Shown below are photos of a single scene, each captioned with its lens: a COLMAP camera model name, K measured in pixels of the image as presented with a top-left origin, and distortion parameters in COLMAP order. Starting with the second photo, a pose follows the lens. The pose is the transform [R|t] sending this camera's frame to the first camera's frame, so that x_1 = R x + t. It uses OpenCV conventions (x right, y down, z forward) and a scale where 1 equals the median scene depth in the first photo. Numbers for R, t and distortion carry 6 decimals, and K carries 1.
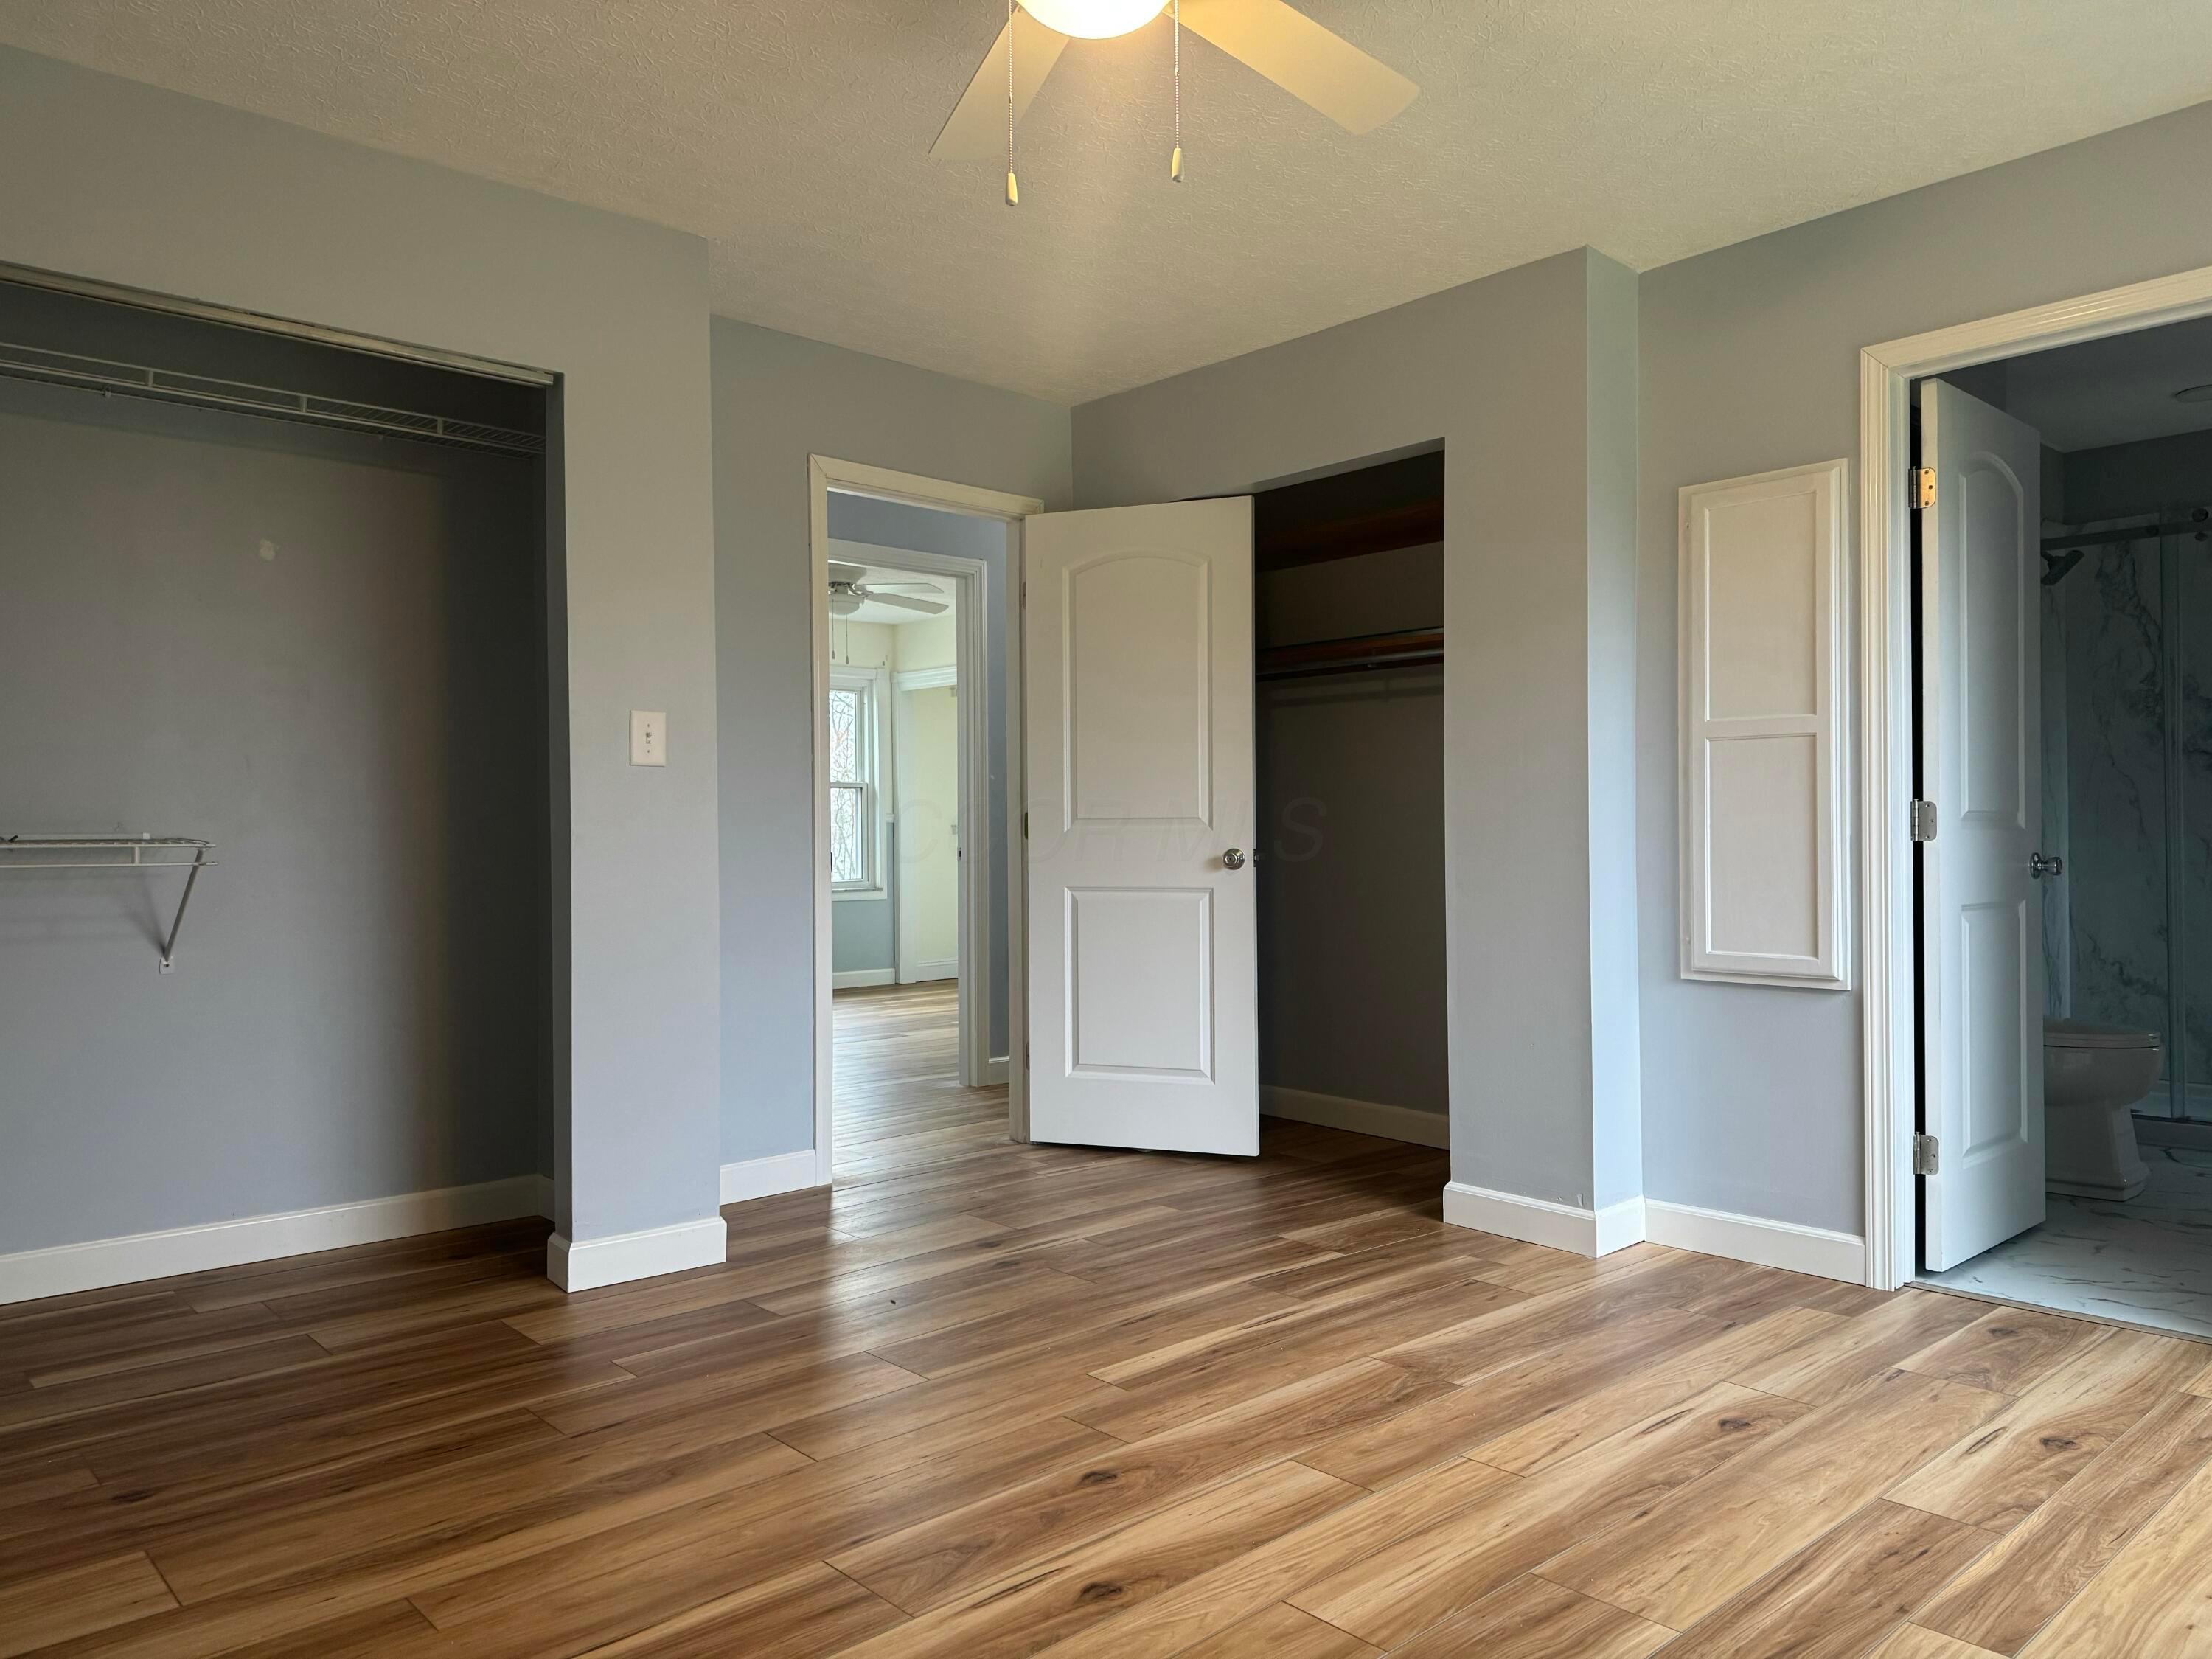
lens RADIAL K [[1524.7, 0, 1106.0], [0, 1524.7, 829.5], [0, 0, 1]] dist [0.107235, -0.154267]
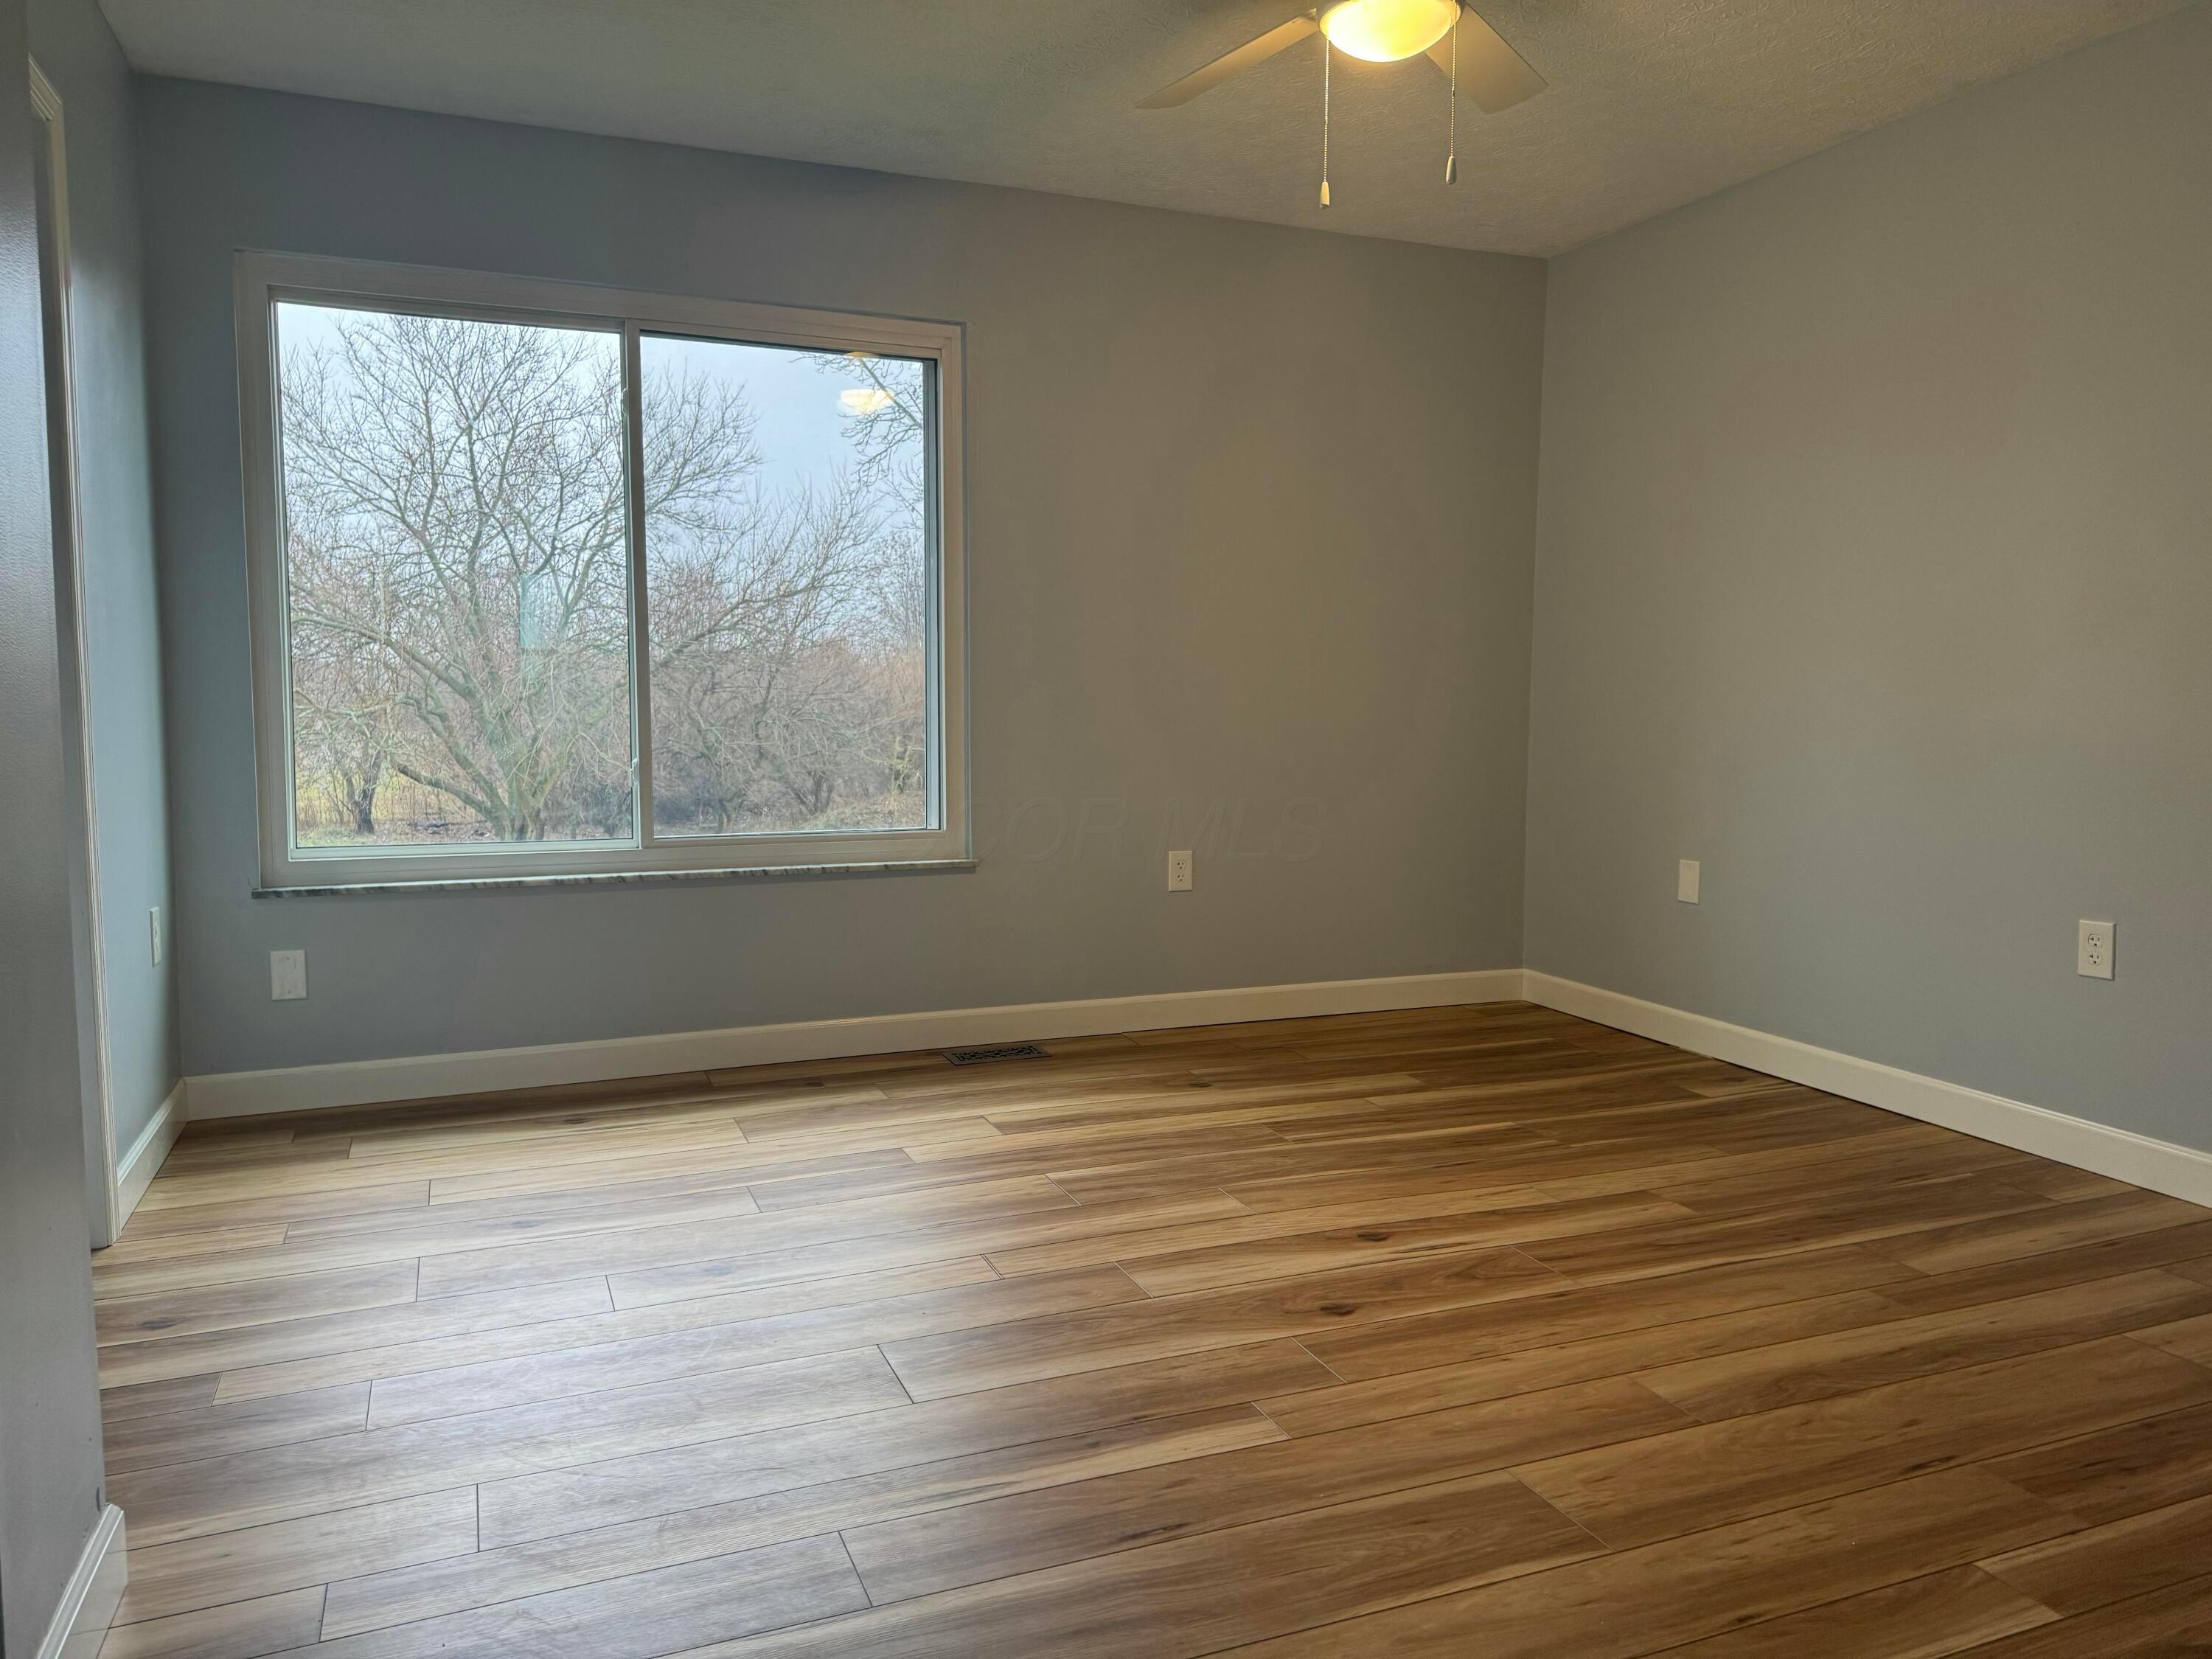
lens RADIAL K [[1524.7, 0, 1106.0], [0, 1524.7, 829.5], [0, 0, 1]] dist [0.107235, -0.154267]
pose [[-0.939926, -0.026543, 0.340344, -0.215192], [0.002249, 0.996470, 0.083924, -0.003934], [-0.341370, 0.079648, -0.936548, 2.091684]]
